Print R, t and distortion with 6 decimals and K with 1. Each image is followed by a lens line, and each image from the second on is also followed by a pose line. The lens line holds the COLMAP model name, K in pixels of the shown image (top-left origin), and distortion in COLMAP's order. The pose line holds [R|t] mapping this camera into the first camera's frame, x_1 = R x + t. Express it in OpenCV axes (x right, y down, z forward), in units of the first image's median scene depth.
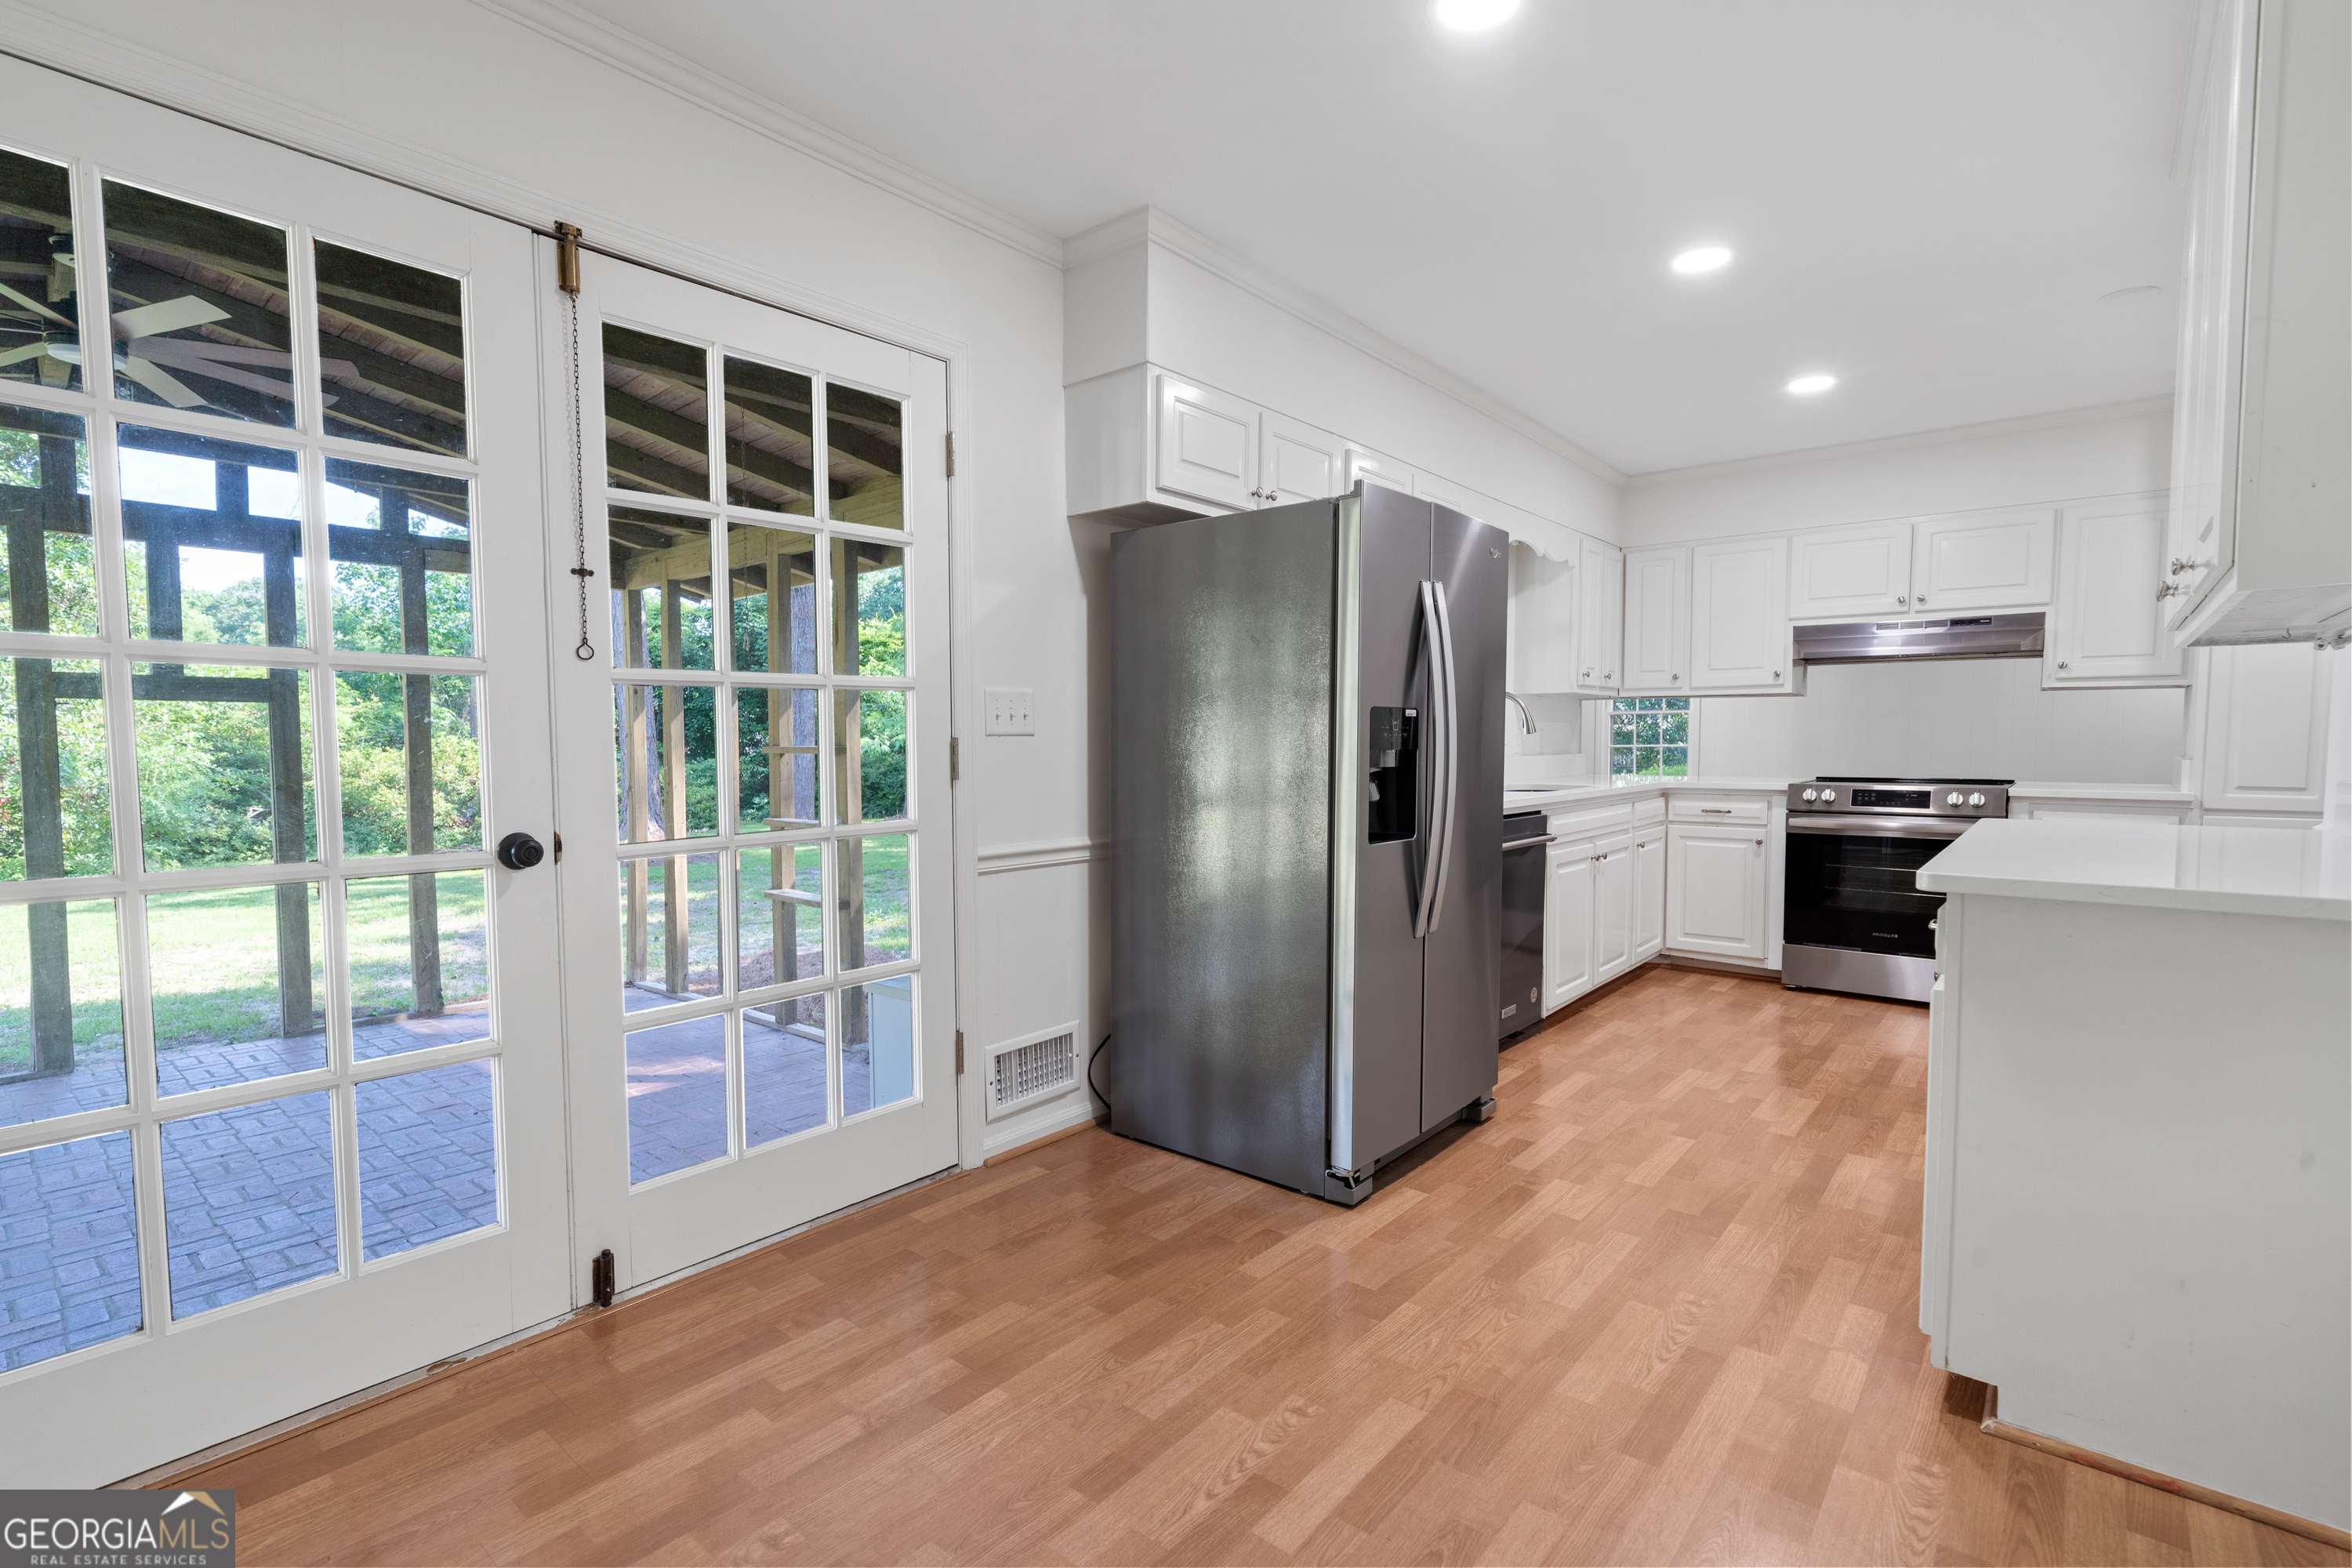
lens RADIAL K [[1111.3, 0, 1170.0], [0, 1111.3, 802.5], [0, 0, 1]] dist [0.010811, -0.000242]
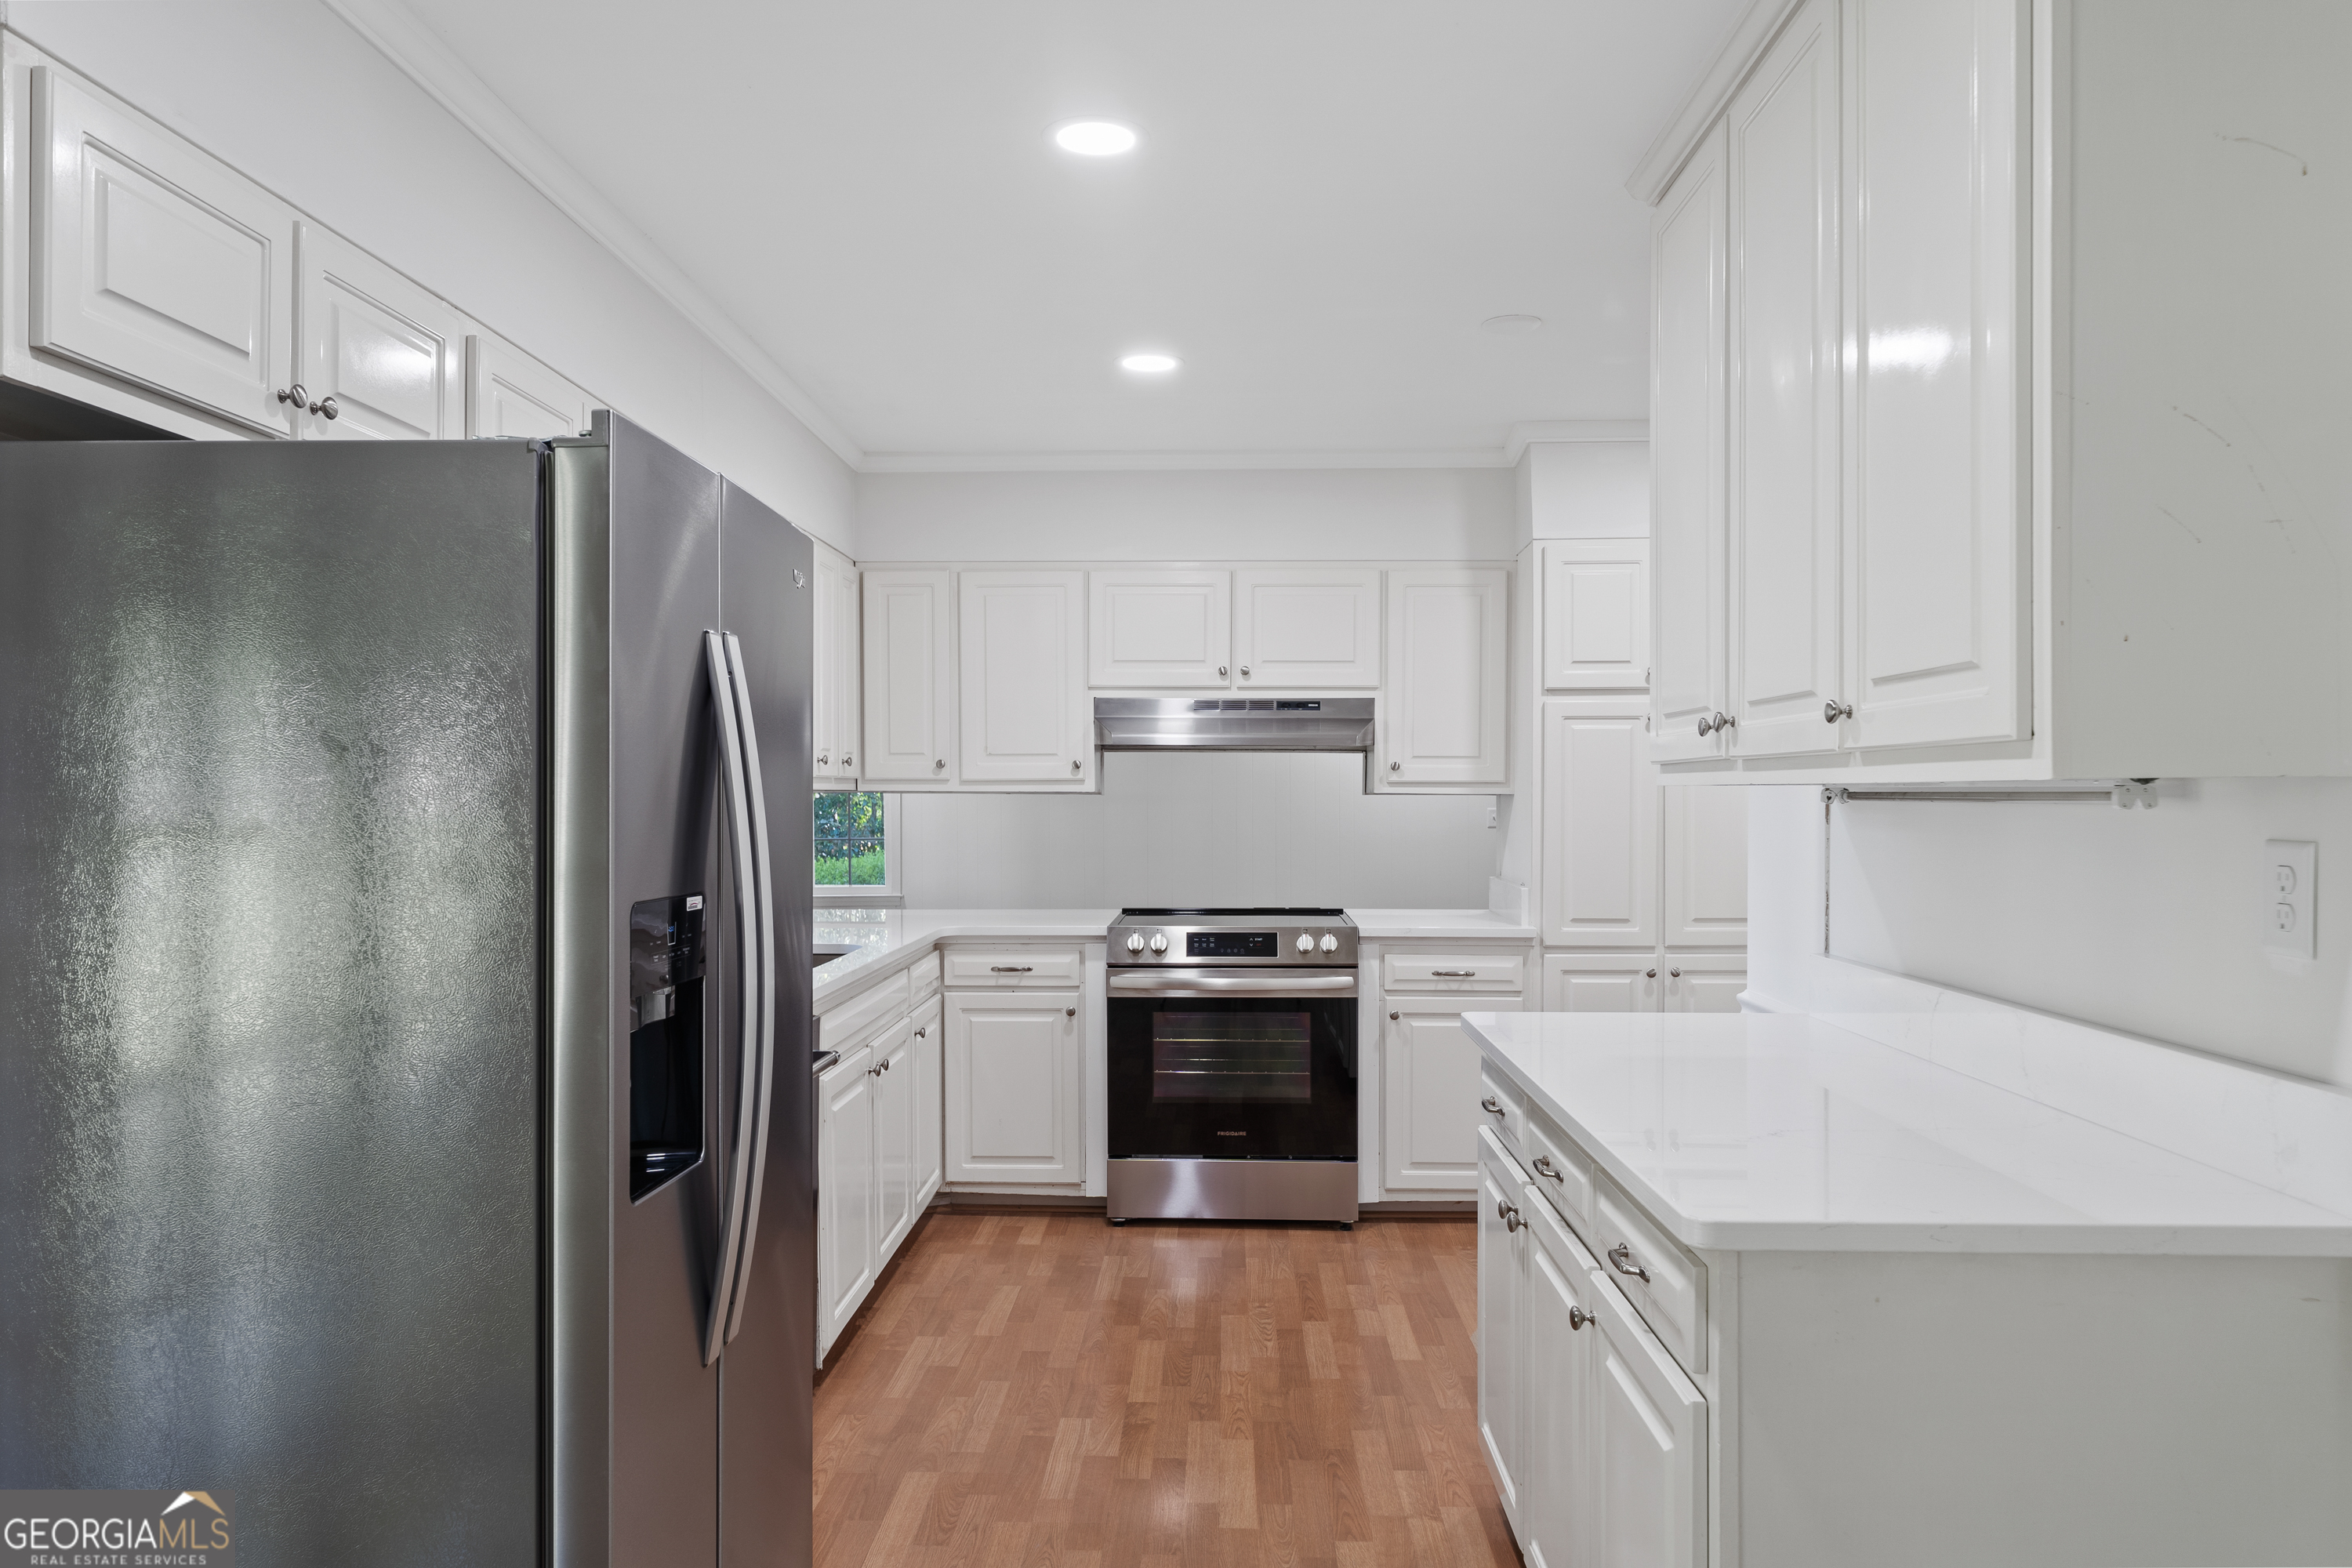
lens RADIAL K [[1604.8, 0, 1171.0], [0, 1604.8, 814.6], [0, 0, 1]] dist [0.002109, 0.002125]
pose [[0.788519, -0.005157, 0.614989, -0.034562], [0.033734, 0.998822, -0.034877, -0.063430], [-0.614084, 0.048247, 0.787764, 0.236356]]
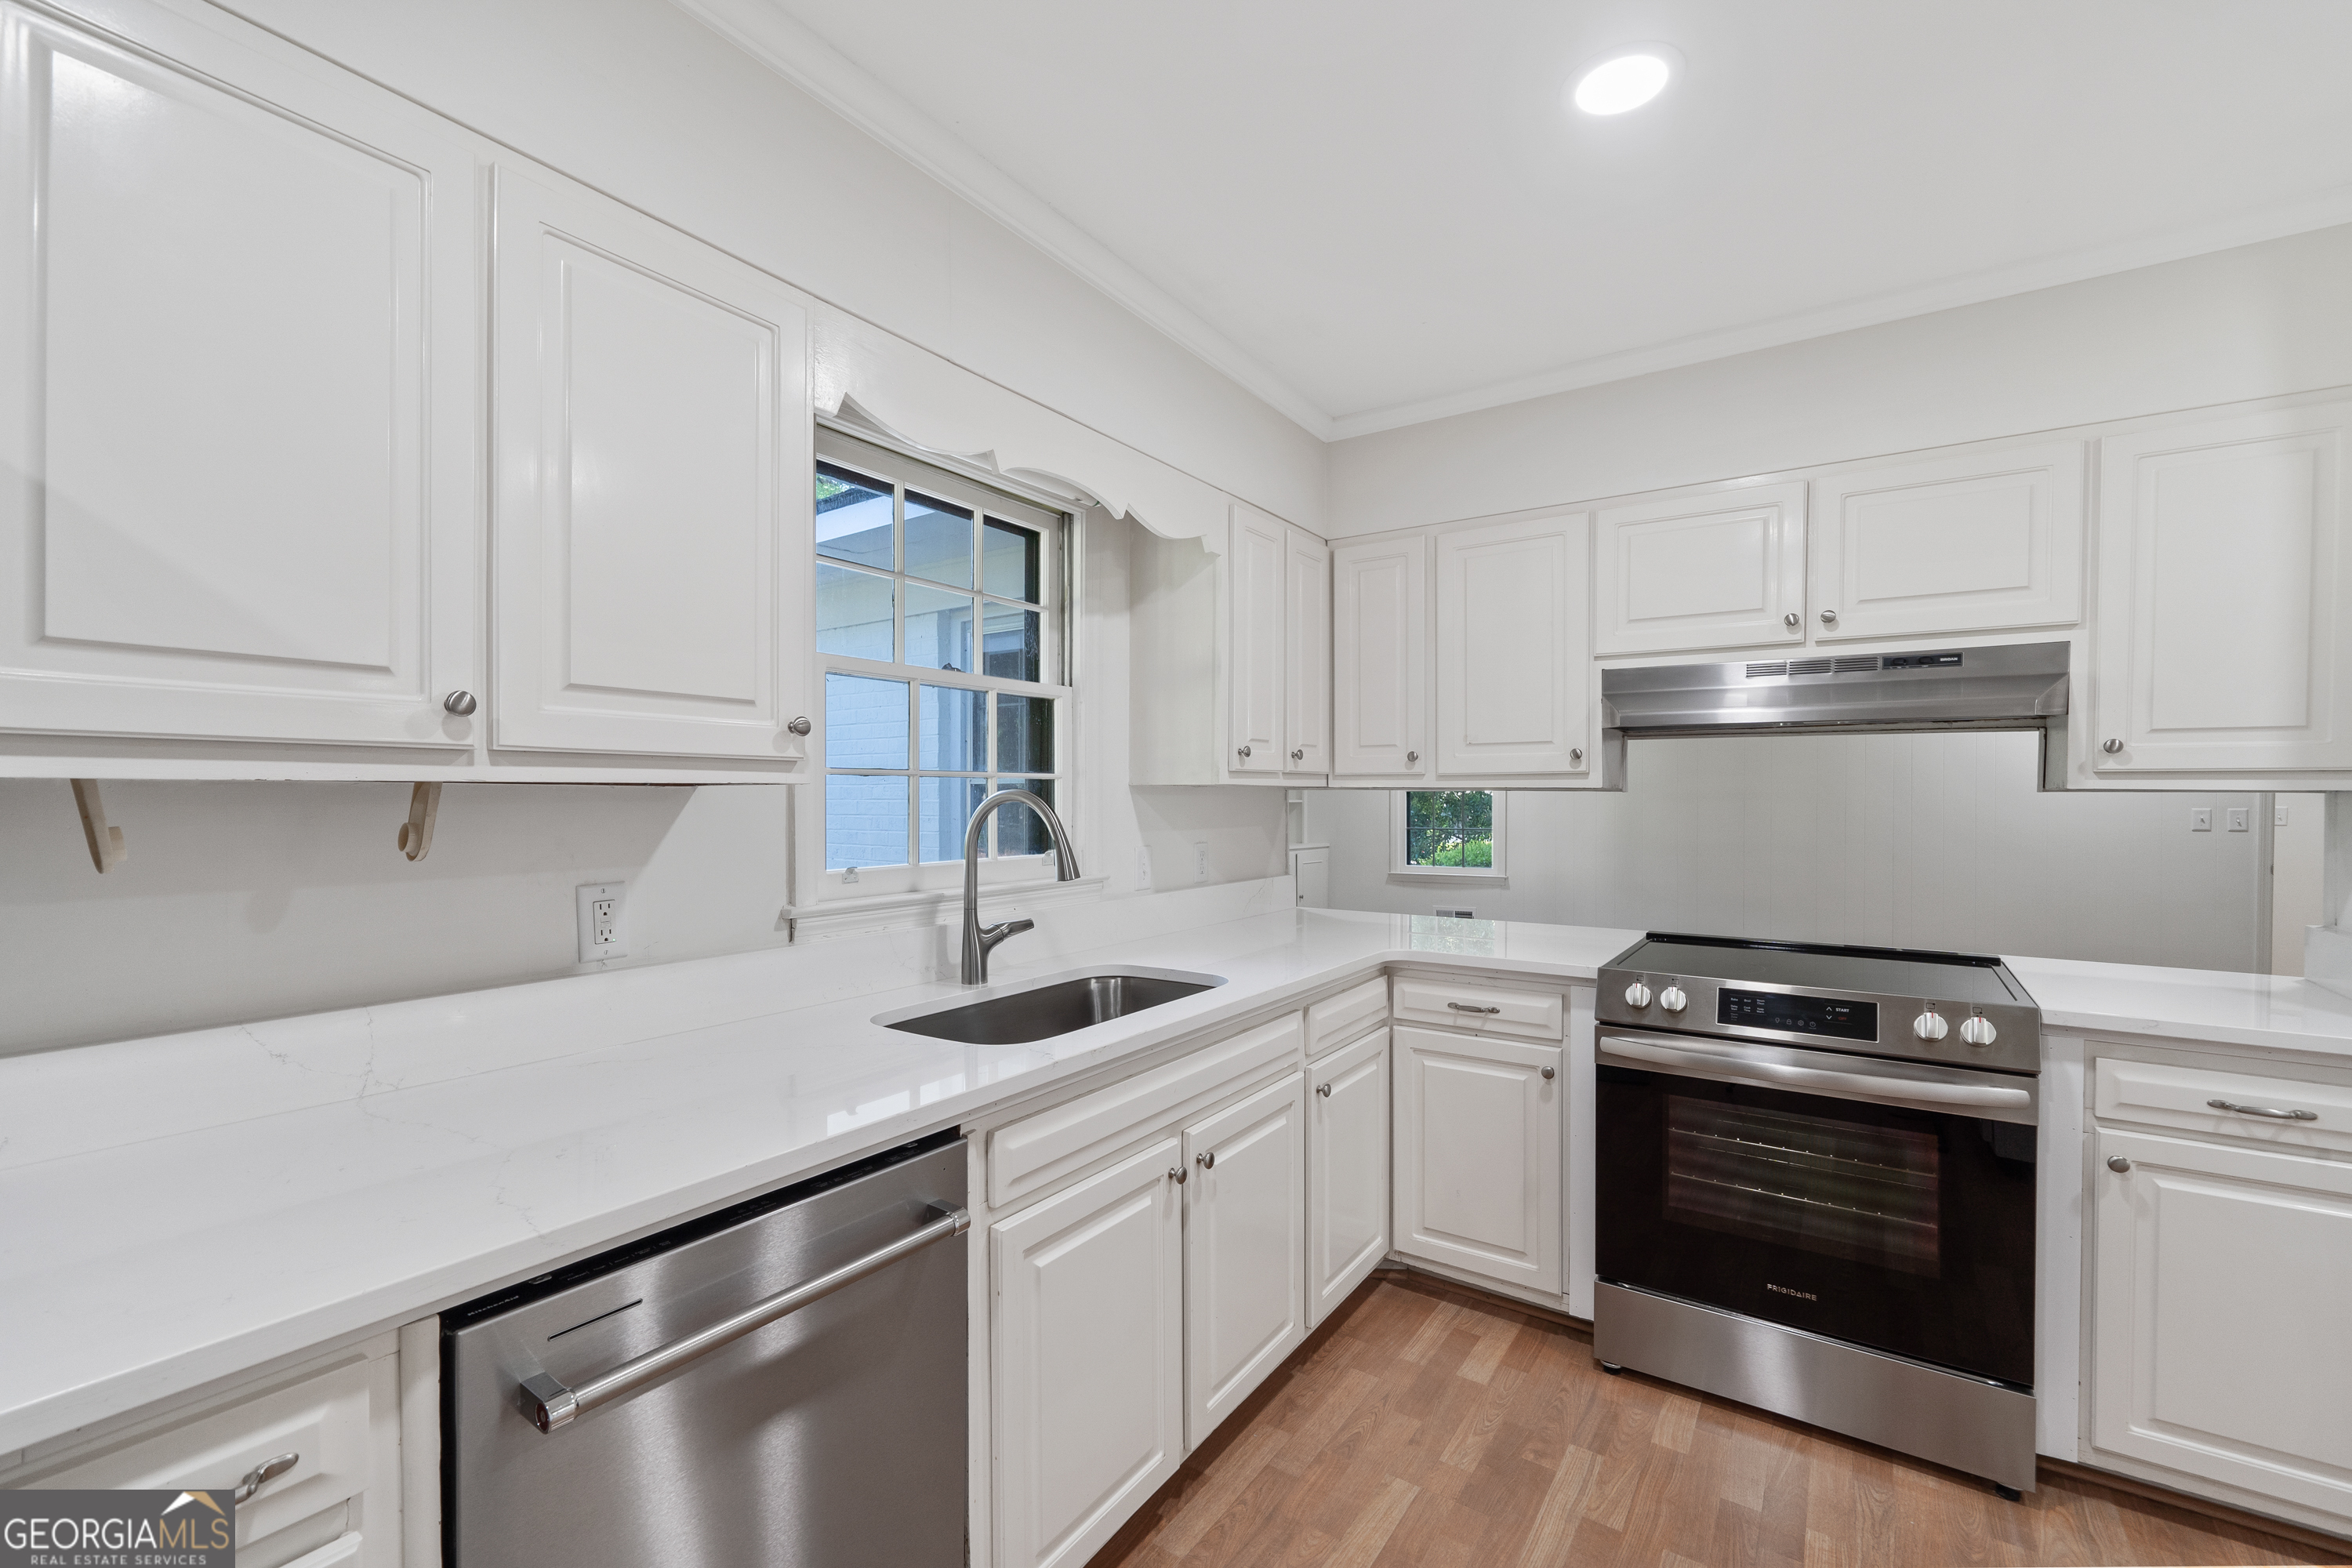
lens RADIAL K [[990.1, 0, 1172.2], [0, 990.1, 805.1], [0, 0, 1]] dist [-0.001833, -0.000193]
pose [[0.995984, 0.000900, 0.089526, 0.401121], [0.002995, 0.999055, -0.043359, -0.092363], [-0.089480, 0.043453, 0.995040, 0.706565]]
